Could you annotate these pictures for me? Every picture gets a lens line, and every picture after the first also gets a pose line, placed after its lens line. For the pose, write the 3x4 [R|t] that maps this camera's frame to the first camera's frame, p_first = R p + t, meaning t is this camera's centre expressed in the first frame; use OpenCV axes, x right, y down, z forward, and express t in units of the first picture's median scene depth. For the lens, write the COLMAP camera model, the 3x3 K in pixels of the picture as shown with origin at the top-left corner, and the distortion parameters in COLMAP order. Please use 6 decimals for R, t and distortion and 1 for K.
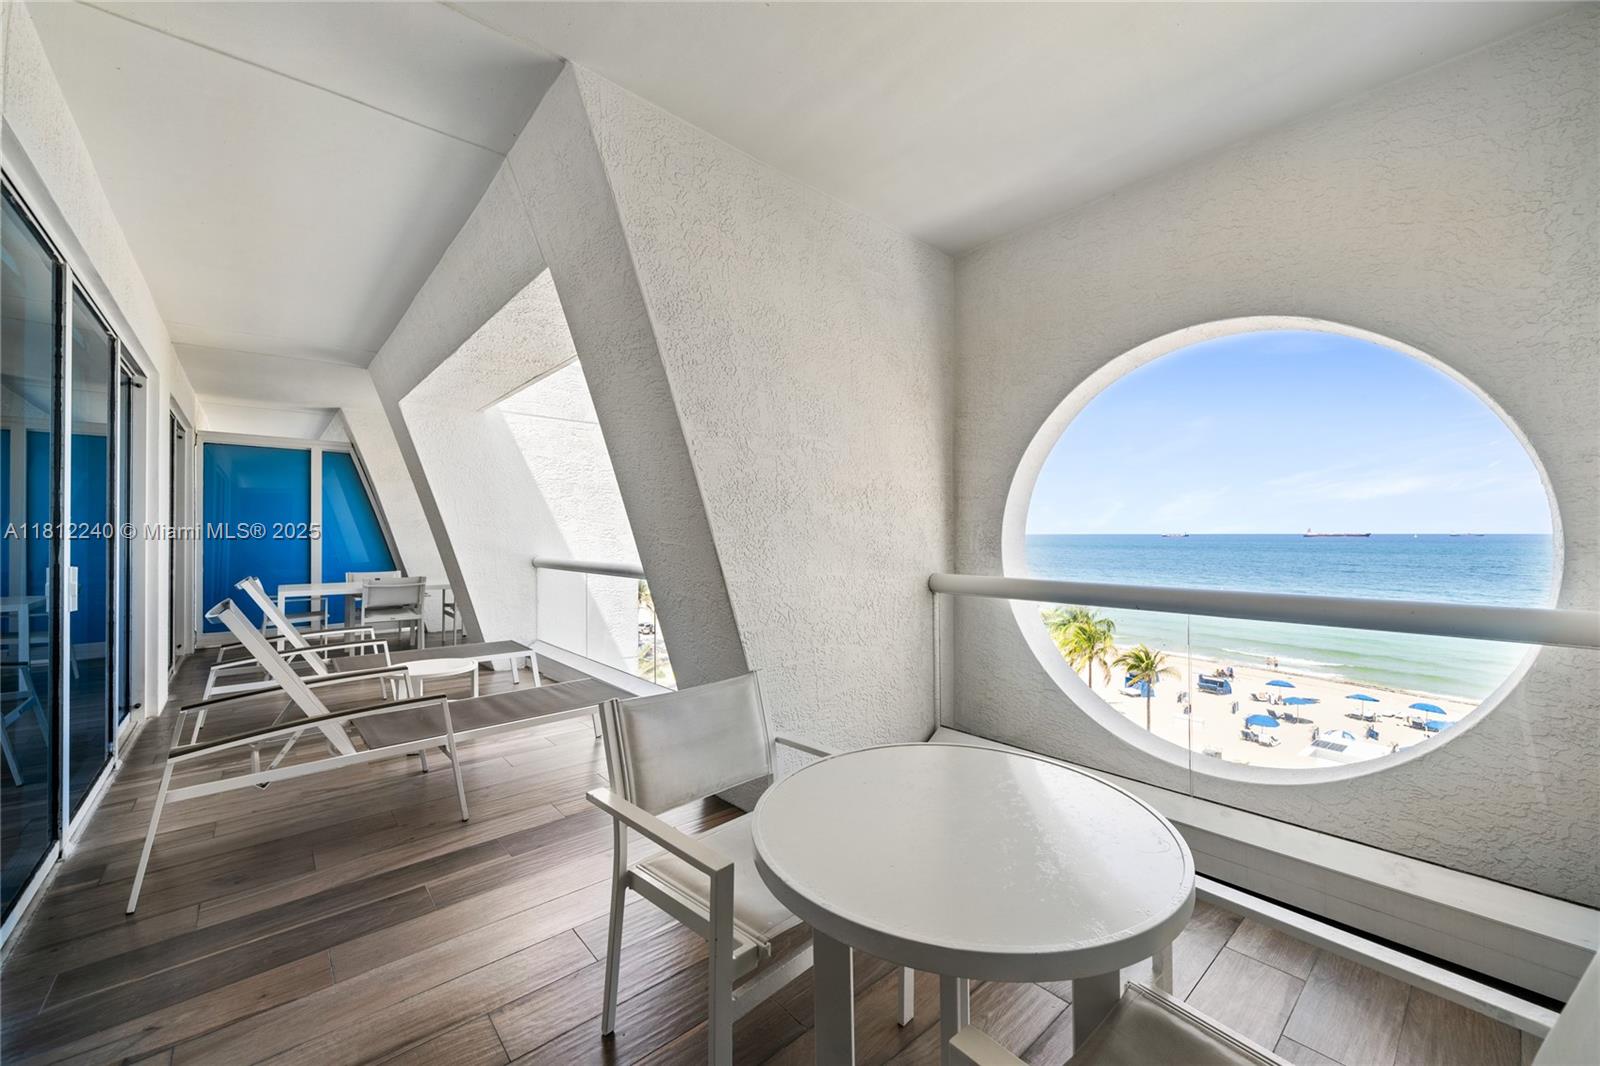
lens RADIAL K [[613.3, 0, 805.1], [0, 613.3, 533.7], [0, 0, 1]] dist [0.000075, -0.000921]
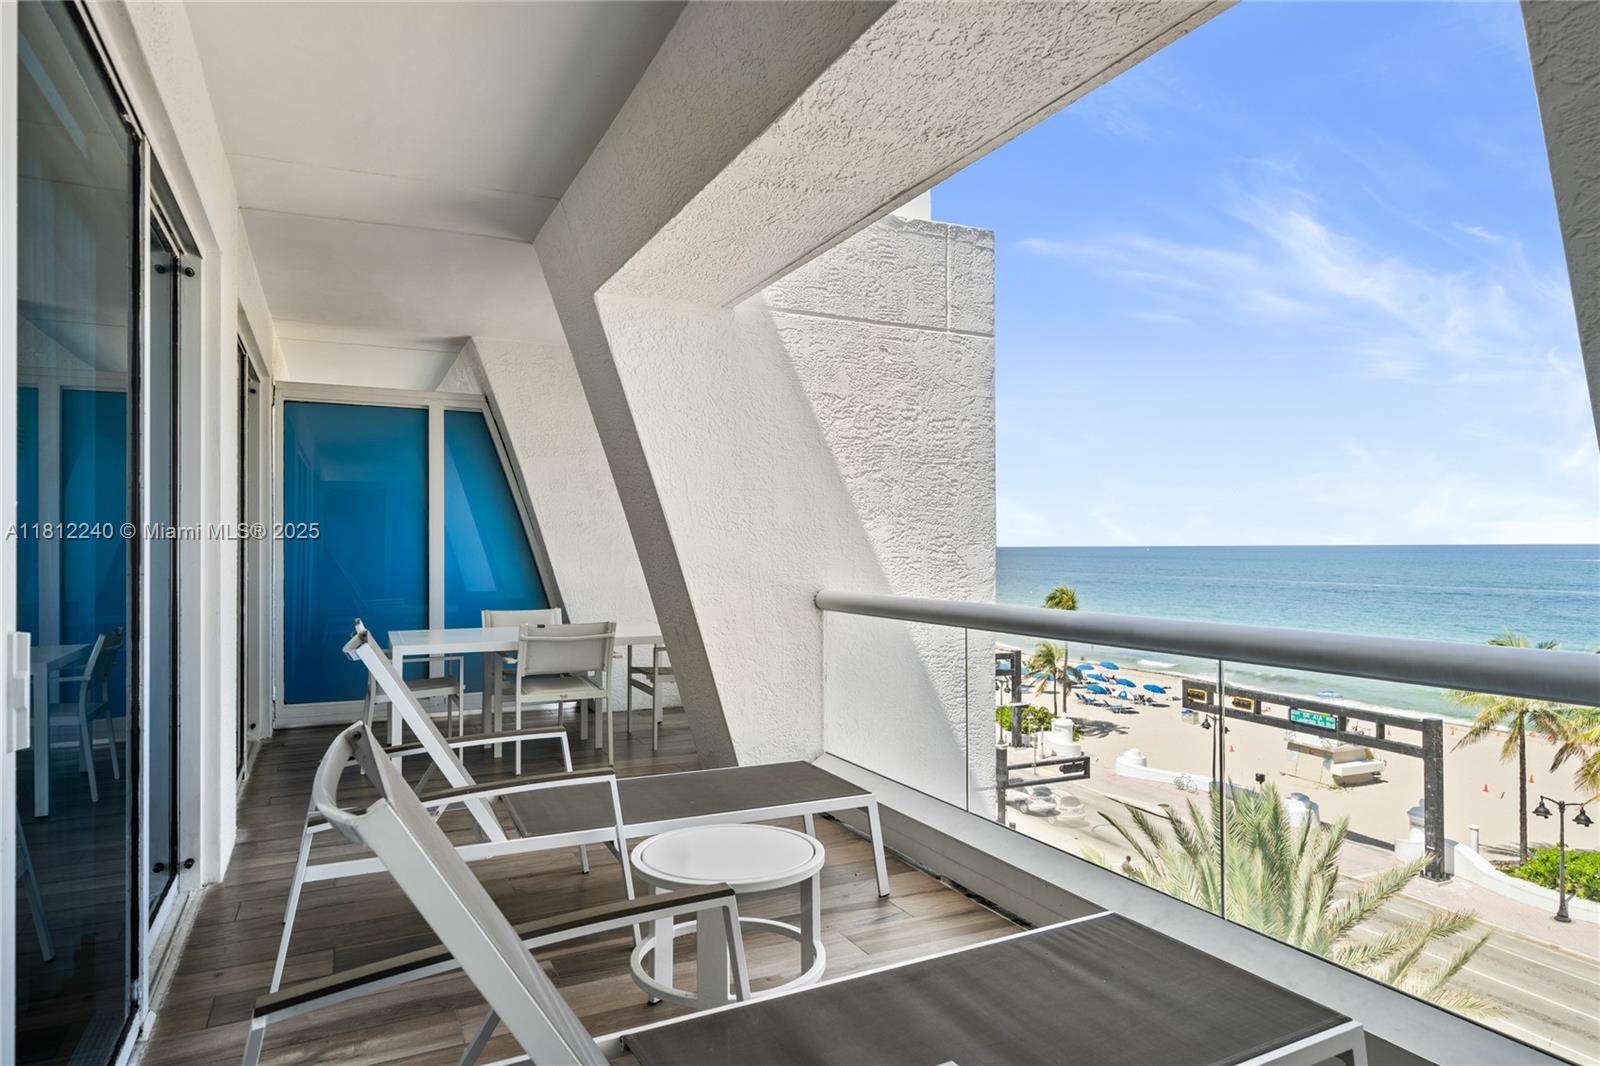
lens RADIAL K [[1017.9, 0, 852.0], [0, 1017.9, 543.8], [0, 0, 1]] dist [0.010896, -0.004549]
pose [[0.964904, -0.003033, -0.262585, -0.296676], [0.003034, 0.999995, -0.000403, -0.000314], [0.262585, -0.000408, 0.964909, 0.292241]]
